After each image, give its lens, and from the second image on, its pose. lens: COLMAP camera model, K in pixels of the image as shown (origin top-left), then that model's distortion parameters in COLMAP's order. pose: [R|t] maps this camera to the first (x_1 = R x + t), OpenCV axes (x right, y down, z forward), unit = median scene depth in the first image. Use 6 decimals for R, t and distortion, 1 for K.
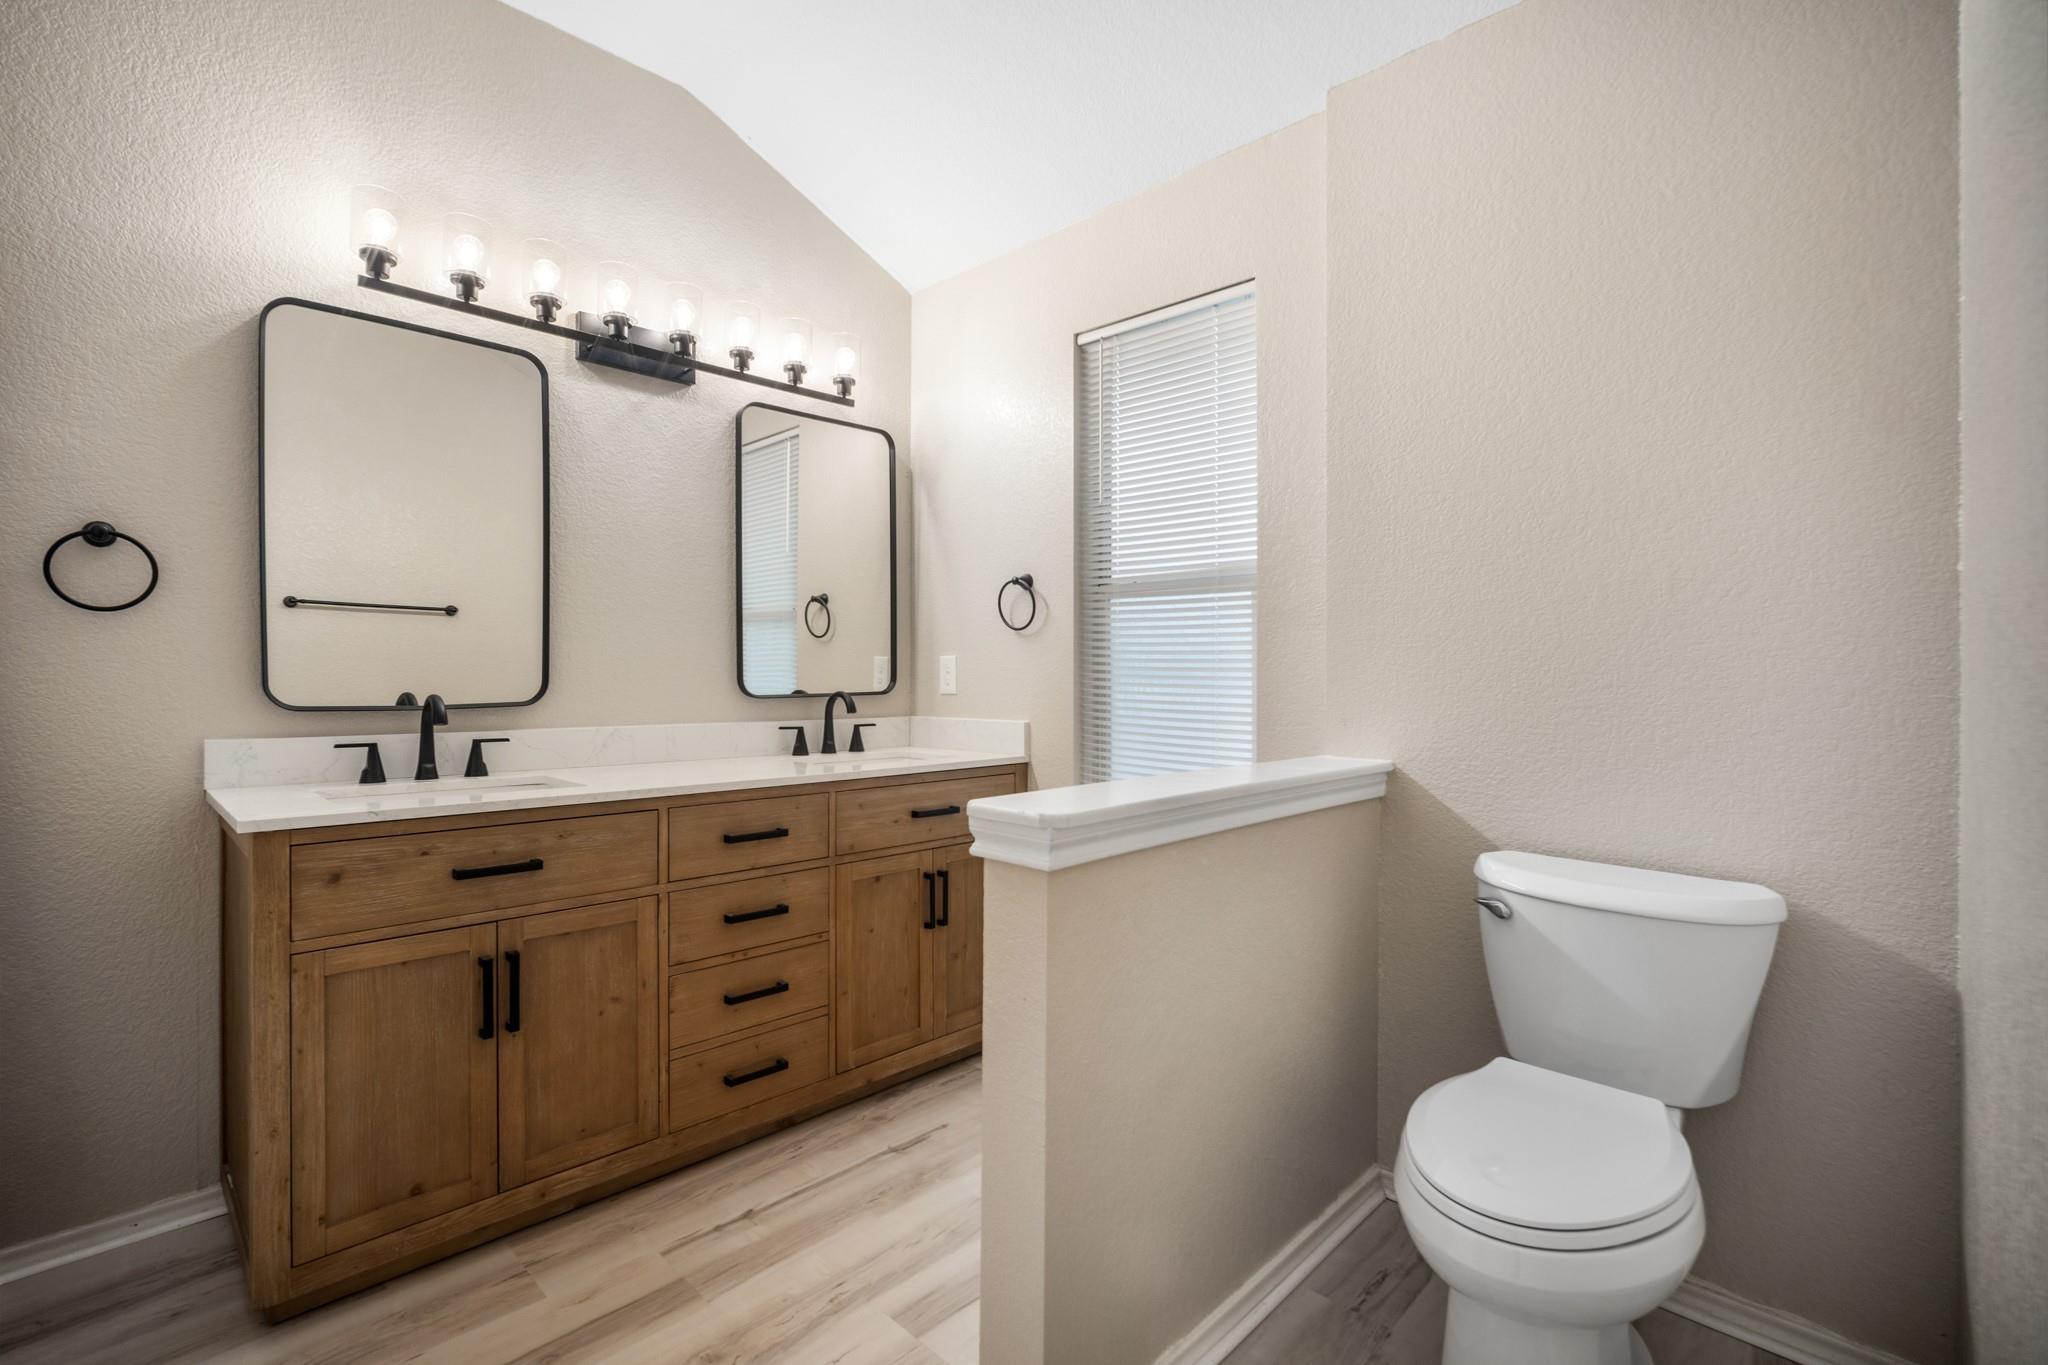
lens RADIAL K [[925.1, 0, 1025.0], [0, 925.1, 670.6], [0, 0, 1]] dist [-0.024737, 0.003448]
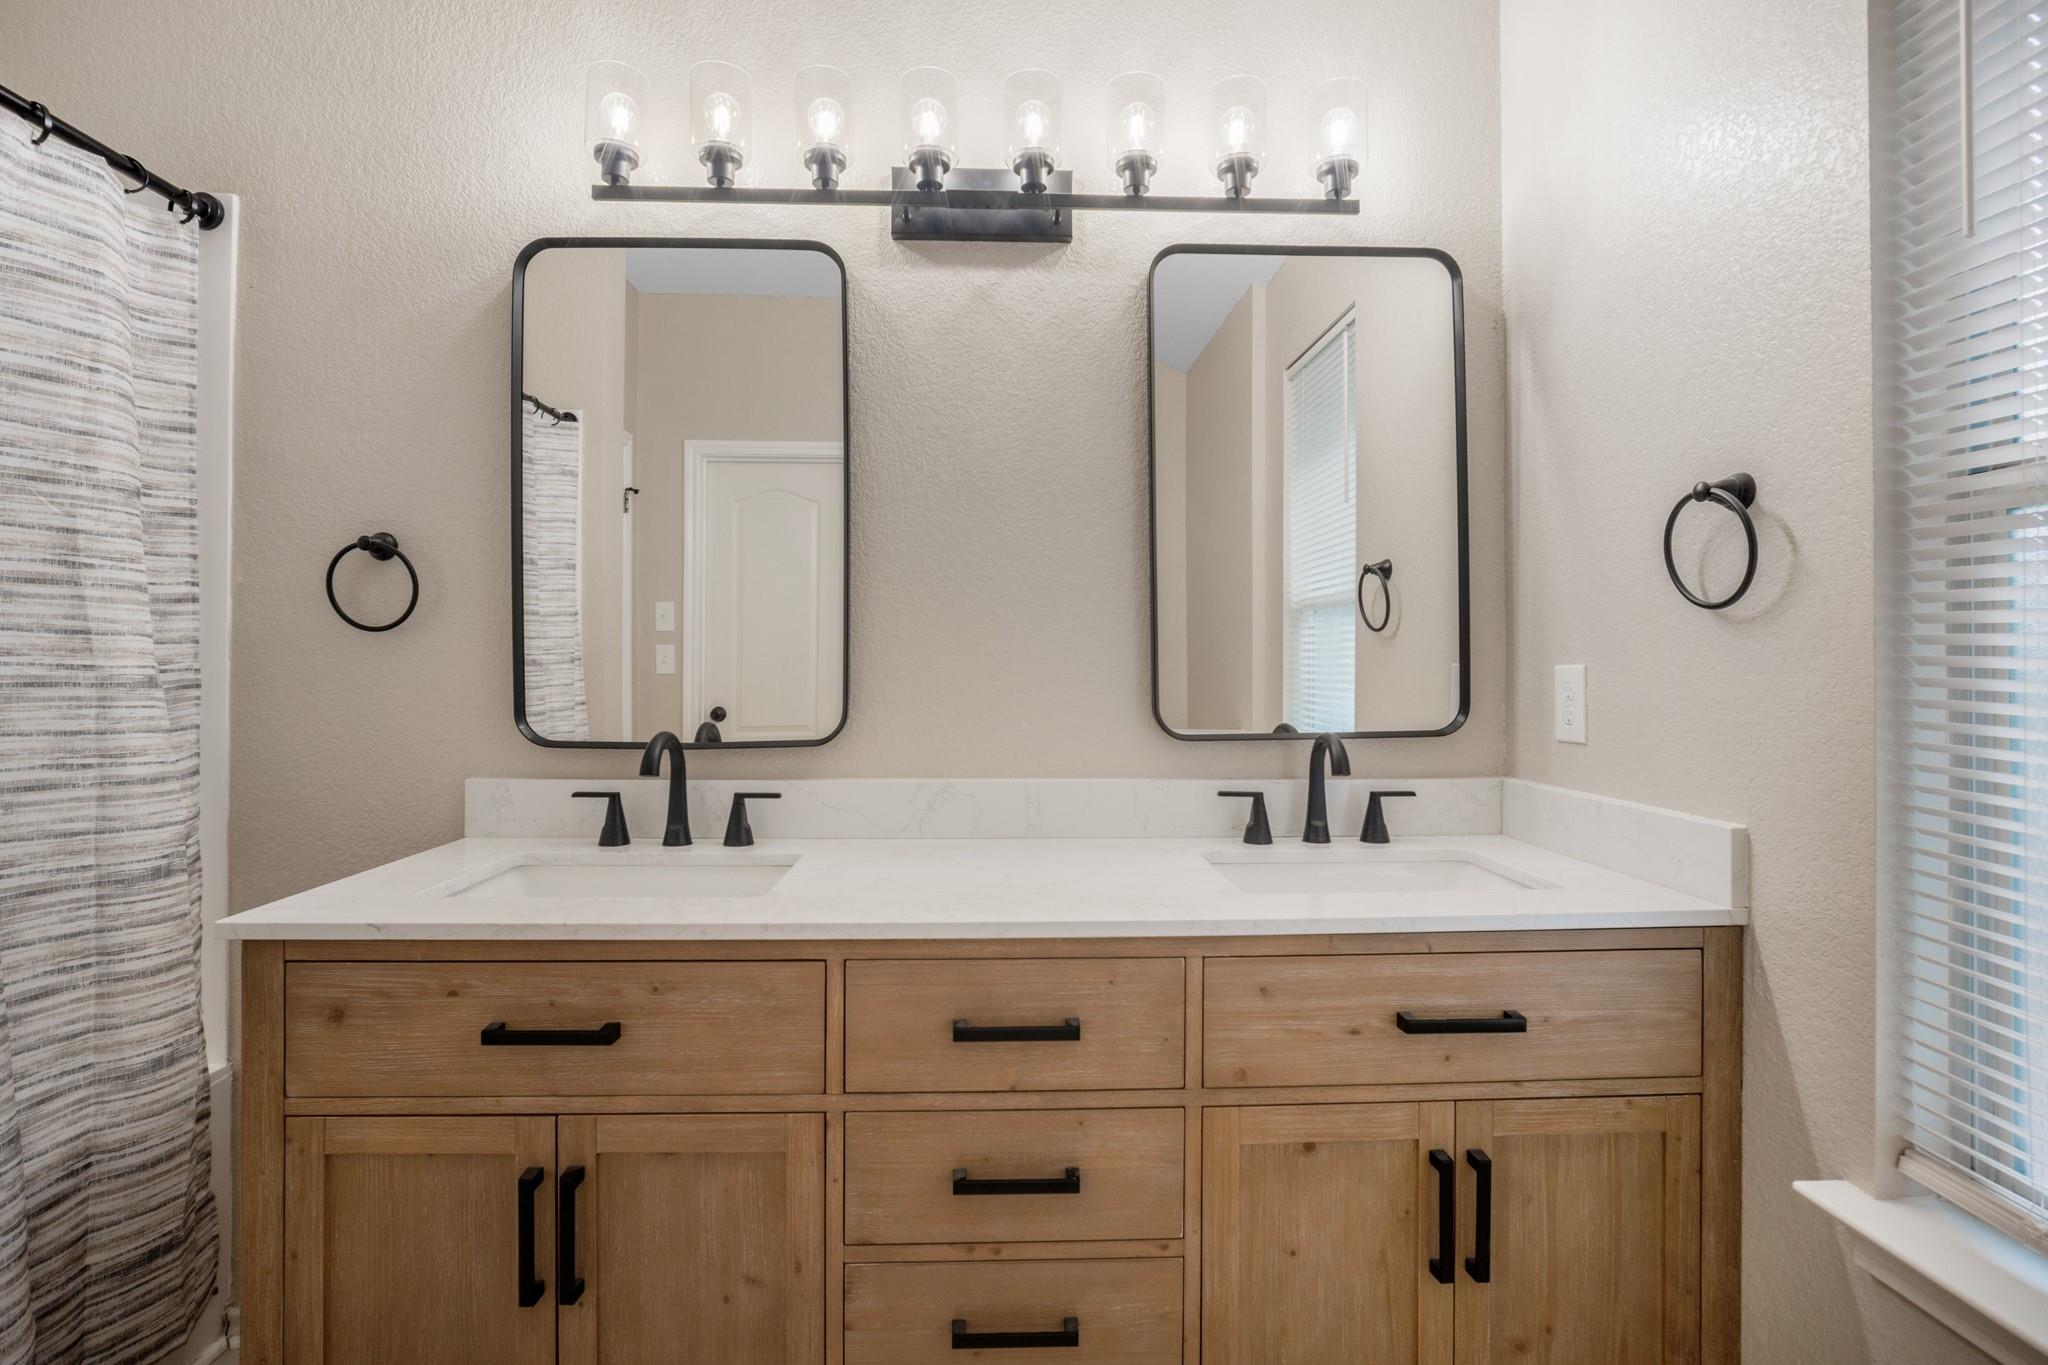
lens RADIAL K [[925.1, 0, 1092.9], [0, 925.1, 653.8], [0, 0, 1]] dist [-0.024737, 0.003448]
pose [[0.727773, -0.005893, -0.685793, 0.092385], [0.003483, 0.999982, -0.004897, -0.028175], [0.685809, 0.001176, 0.727781, 0.639329]]
